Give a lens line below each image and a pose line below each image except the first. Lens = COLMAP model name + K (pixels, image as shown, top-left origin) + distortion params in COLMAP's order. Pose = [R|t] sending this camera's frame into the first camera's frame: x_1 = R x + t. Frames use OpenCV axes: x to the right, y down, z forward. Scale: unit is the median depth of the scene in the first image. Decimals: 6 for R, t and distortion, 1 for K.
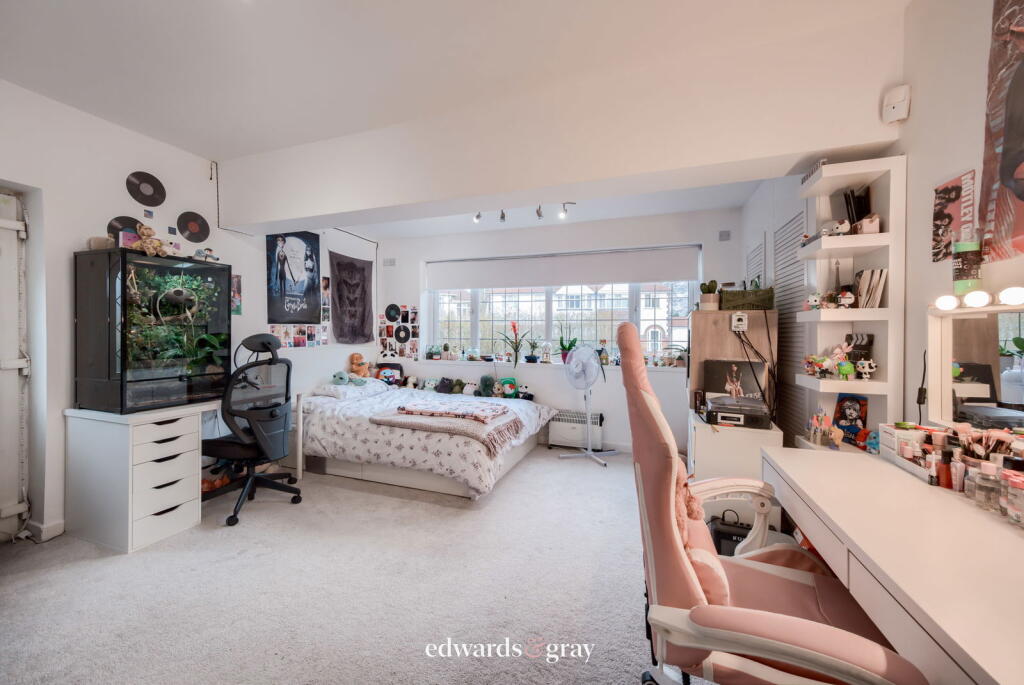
lens RADIAL K [[385.3, 0, 512.0], [0, 385.3, 342.5], [0, 0, 1]] dist [0.033848, -0.000024]
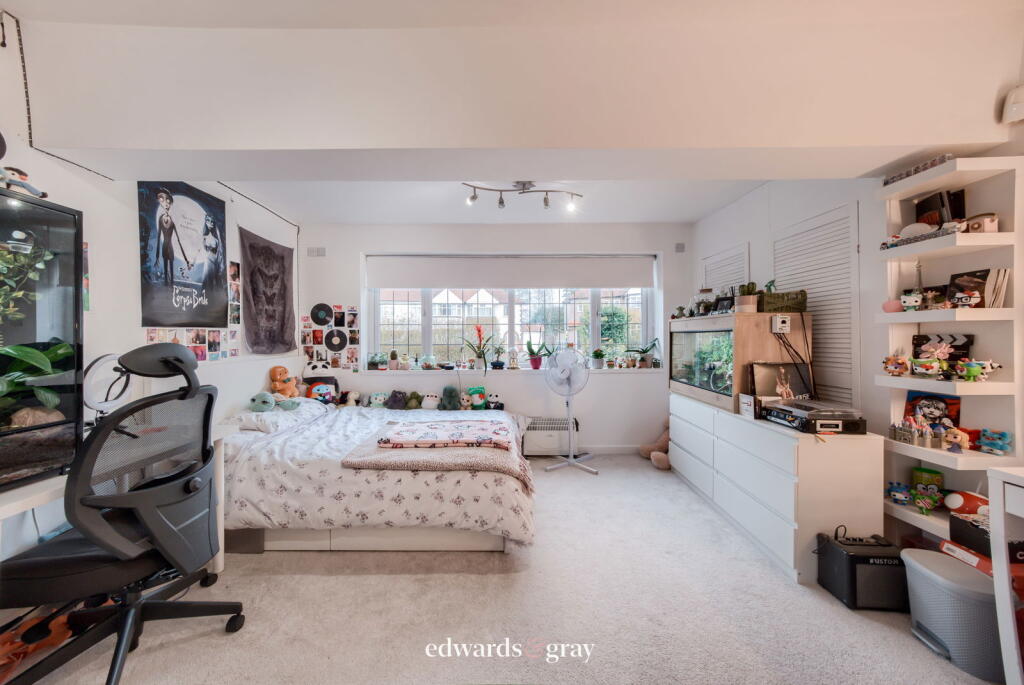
lens RADIAL K [[337.5, 0, 512.0], [0, 337.5, 342.5], [0, 0, 1]] dist [-0.001429, 0.006326]
pose [[0.940734, -0.014706, 0.338825, -0.222810], [0.018075, 0.999814, -0.006789, -0.006959], [-0.338662, 0.012511, 0.940825, 0.253491]]
